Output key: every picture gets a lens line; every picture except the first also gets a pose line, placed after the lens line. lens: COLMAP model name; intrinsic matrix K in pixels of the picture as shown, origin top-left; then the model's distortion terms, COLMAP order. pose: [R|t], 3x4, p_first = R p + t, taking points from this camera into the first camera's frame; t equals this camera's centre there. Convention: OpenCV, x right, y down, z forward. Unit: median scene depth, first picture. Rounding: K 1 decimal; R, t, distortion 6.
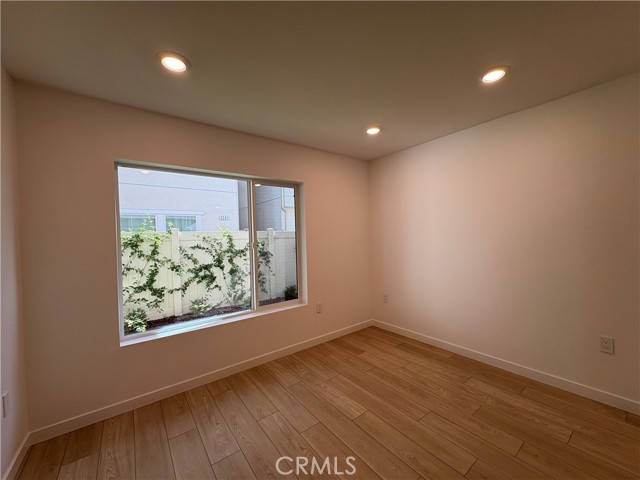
lens RADIAL K [[254.5, 0, 320.0], [0, 254.5, 240.0], [0, 0, 1]] dist [-0.000350, 0.000147]
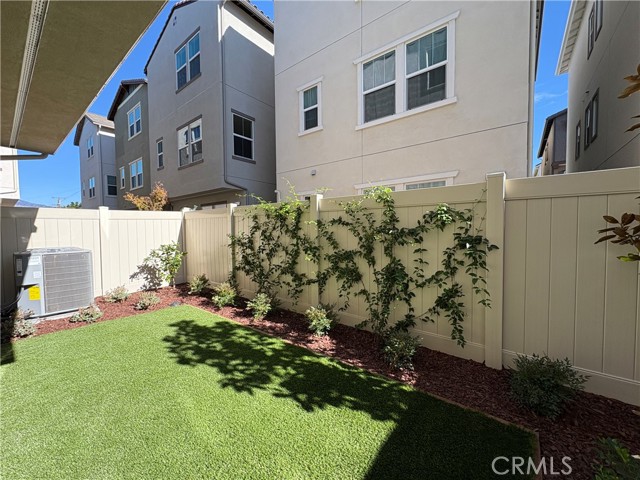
lens RADIAL K [[254.5, 0, 320.0], [0, 254.5, 240.0], [0, 0, 1]] dist [-0.000350, 0.000147]
pose [[0.249322, 0.060293, -0.966542, 0.111302], [-0.012932, 0.998178, 0.058931, 0.036778], [0.968334, -0.002194, 0.249647, 0.797869]]
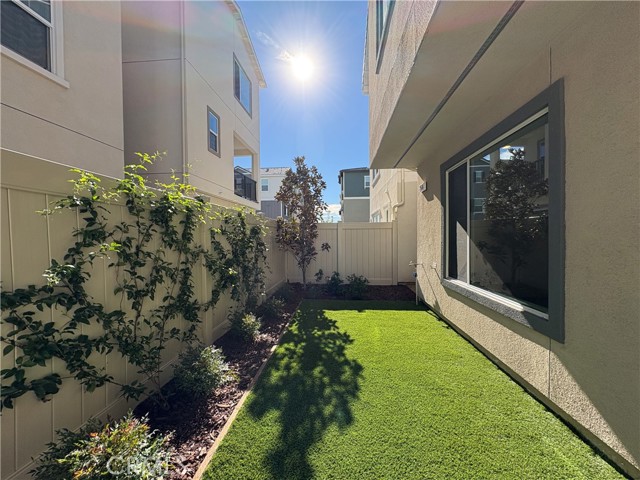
lens RADIAL K [[254.5, 0, 320.0], [0, 254.5, 240.0], [0, 0, 1]] dist [-0.000350, 0.000147]
pose [[0.671405, 0.011224, 0.741006, -0.778365], [-0.000217, 0.999888, -0.014949, 0.058240], [-0.741091, 0.009876, 0.671332, 0.408058]]
